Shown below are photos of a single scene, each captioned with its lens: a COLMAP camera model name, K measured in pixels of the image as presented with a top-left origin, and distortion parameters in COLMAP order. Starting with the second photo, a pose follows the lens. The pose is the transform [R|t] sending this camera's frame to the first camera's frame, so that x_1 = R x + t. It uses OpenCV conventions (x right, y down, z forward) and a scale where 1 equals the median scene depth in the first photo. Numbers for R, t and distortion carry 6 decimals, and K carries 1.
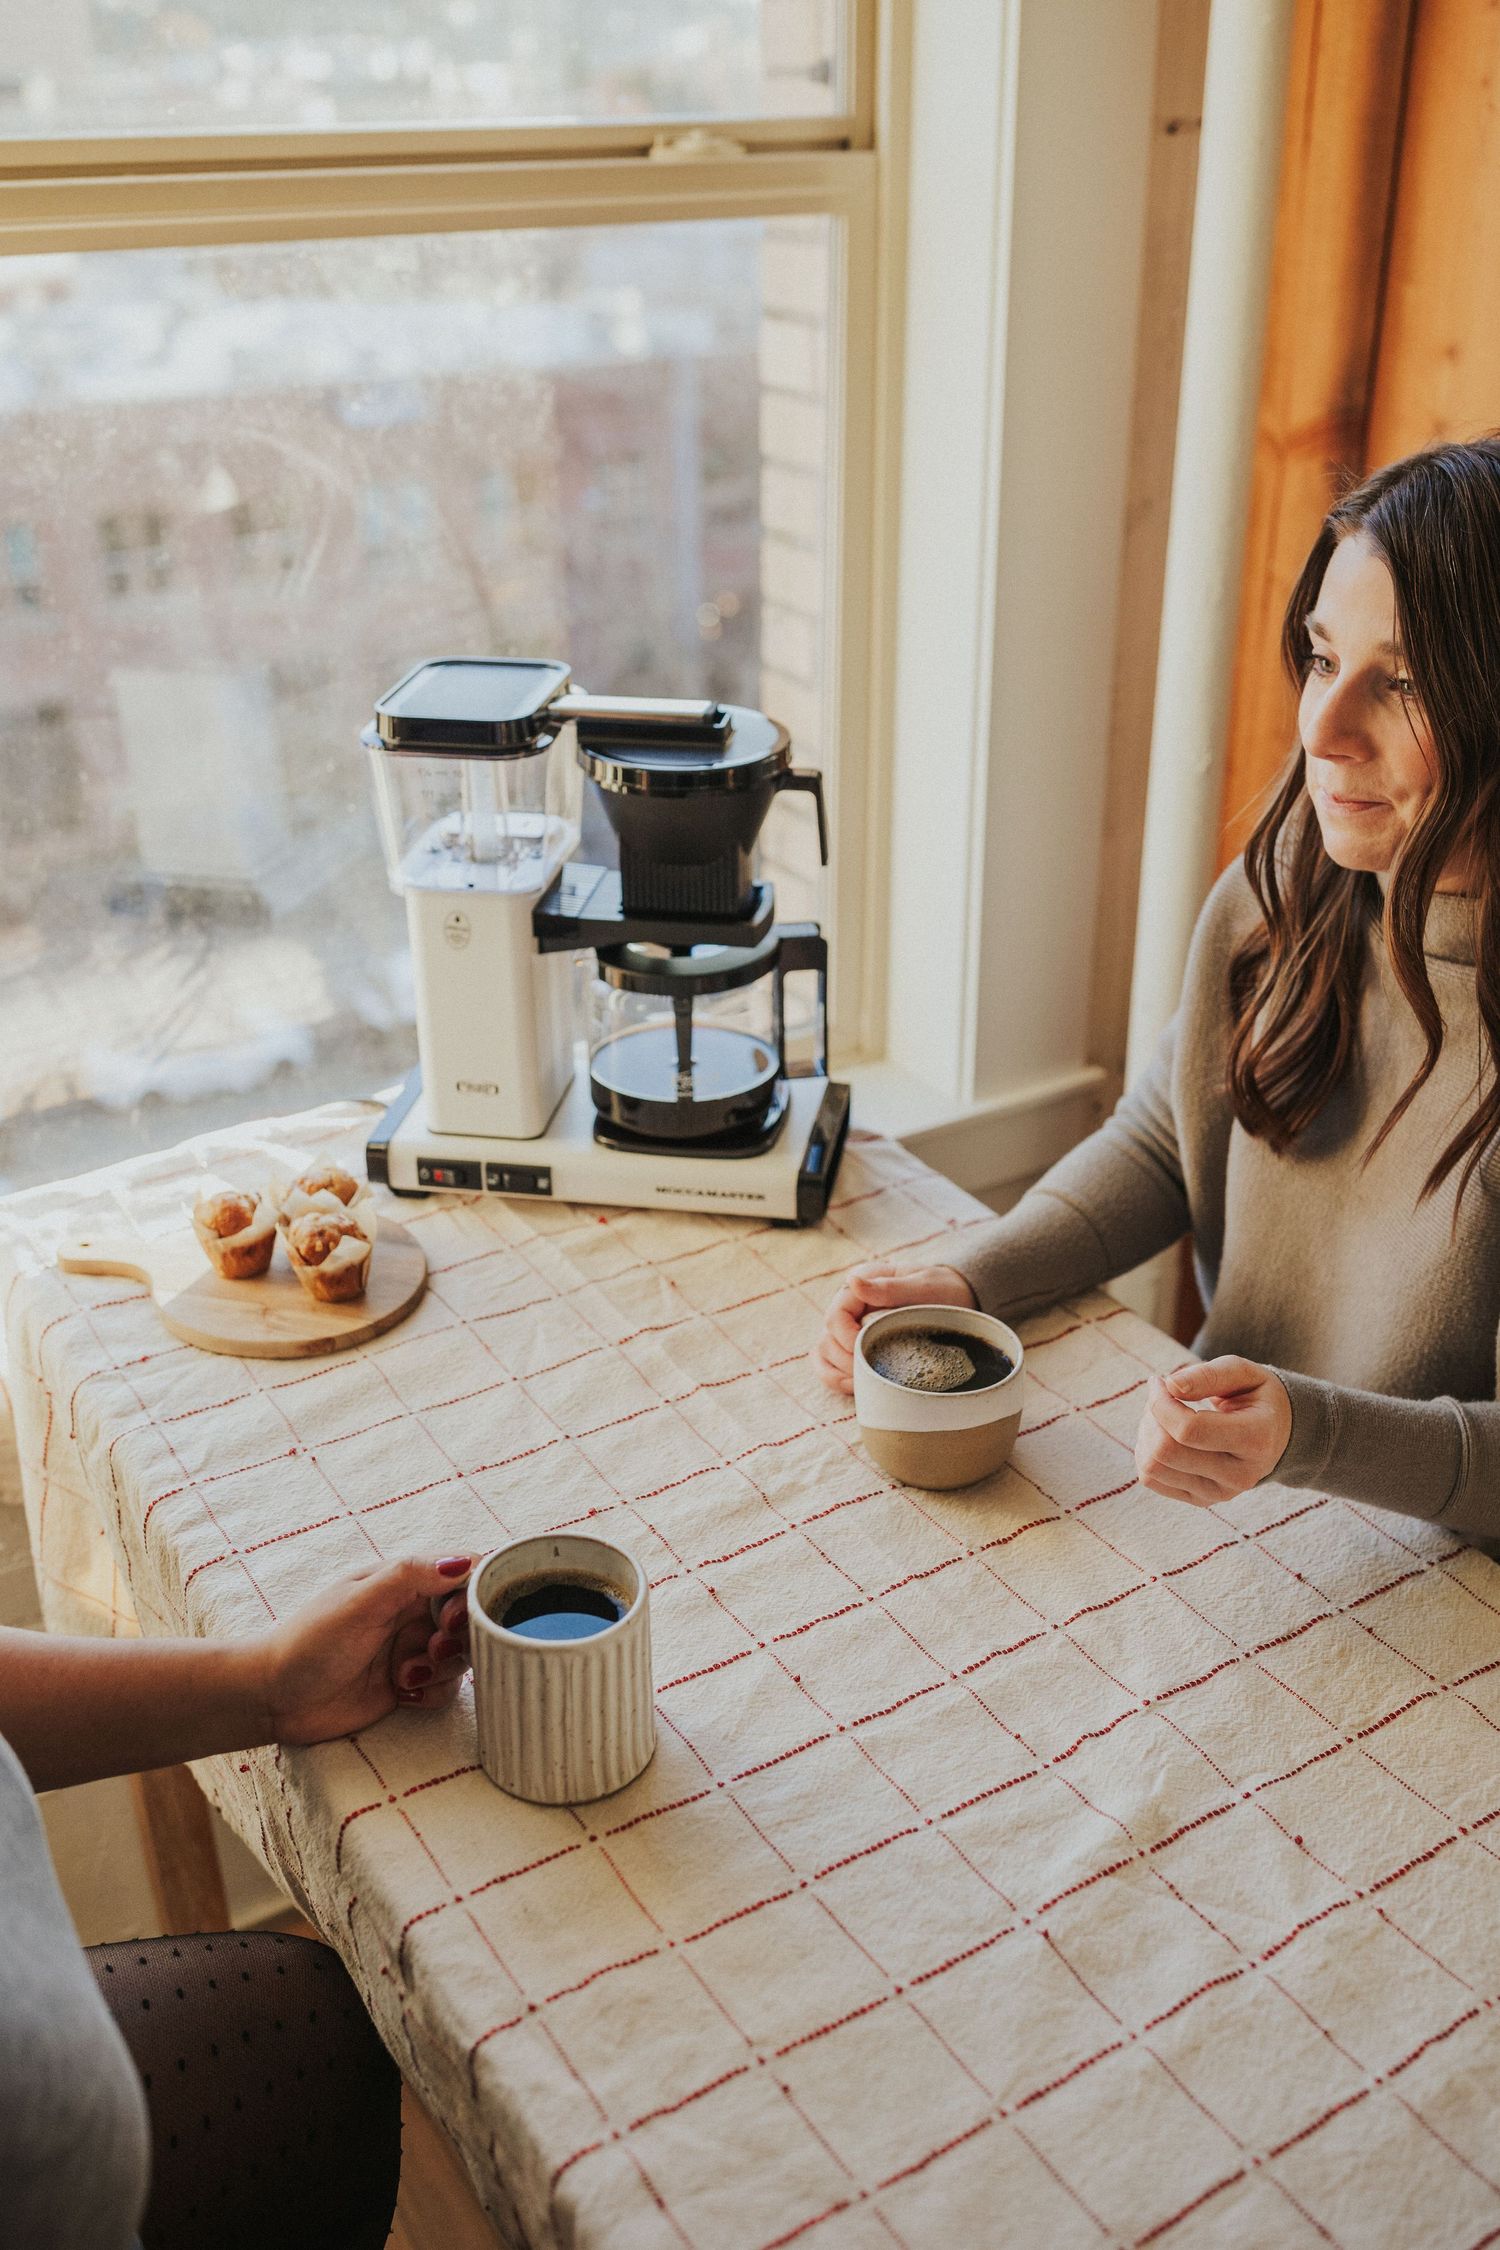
lens RADIAL K [[2176.2, 0, 767.2], [0, 2176.2, 1122.0], [0, 0, 1]] dist [-0.005218, -0.017904]
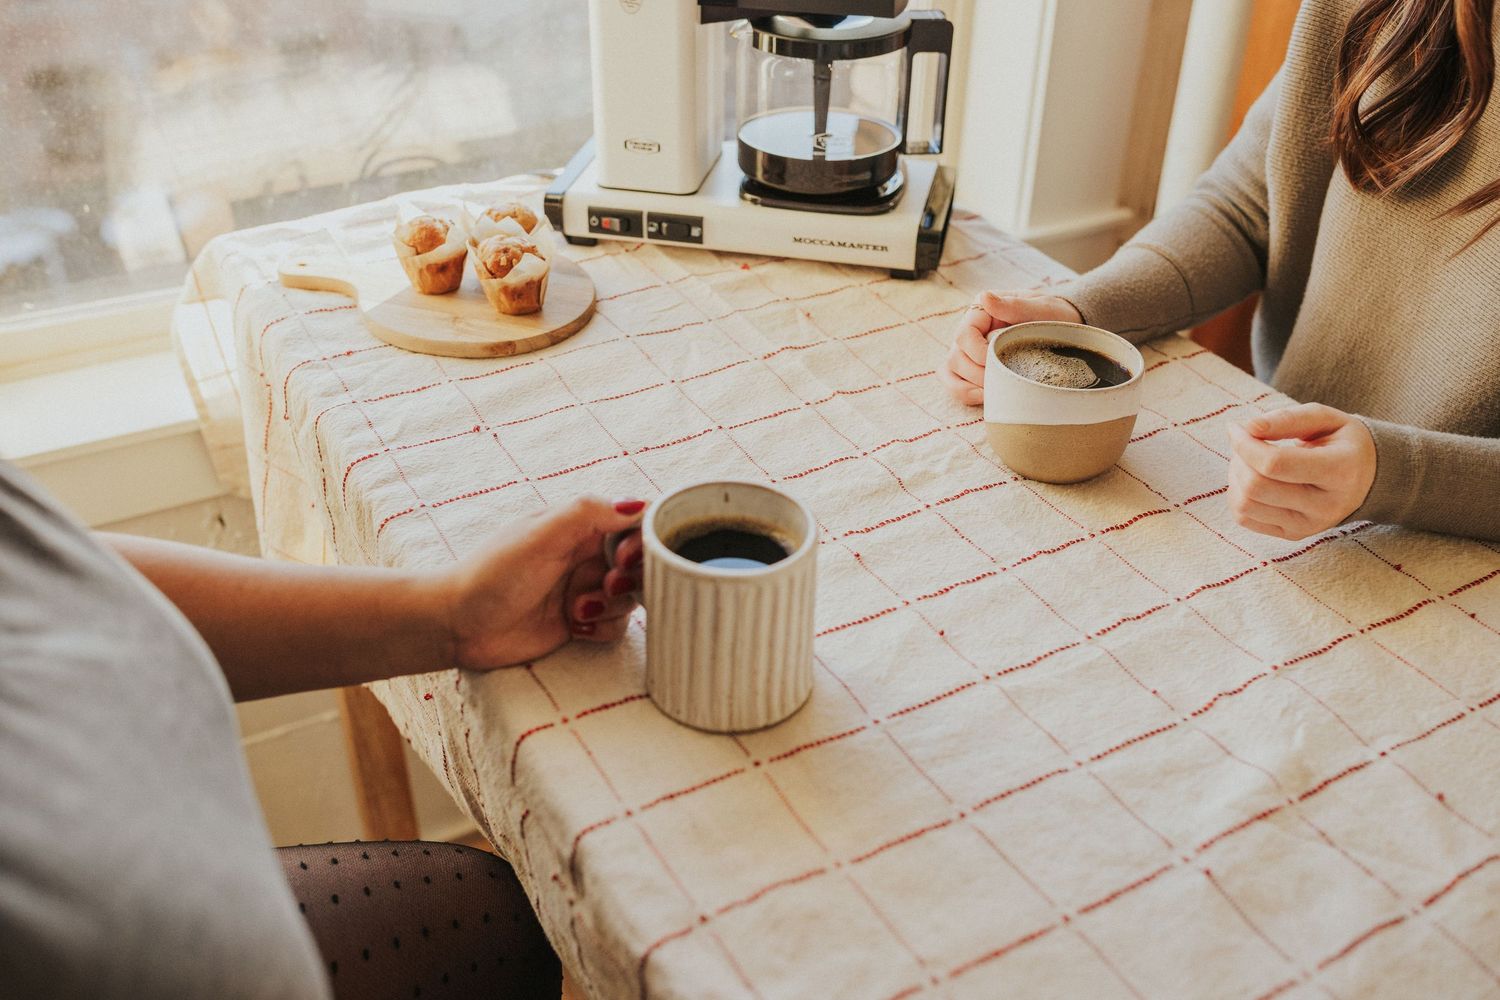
lens RADIAL K [[1450.8, 0, 750.0], [0, 1450.8, 500.0], [0, 0, 1]] dist [-0.005218, -0.017904]
pose [[0.998797, 0.040377, -0.027838, -0.060064], [-0.037319, 0.994006, 0.102763, 0.115263], [0.031820, -0.101600, 0.994316, 0.279884]]
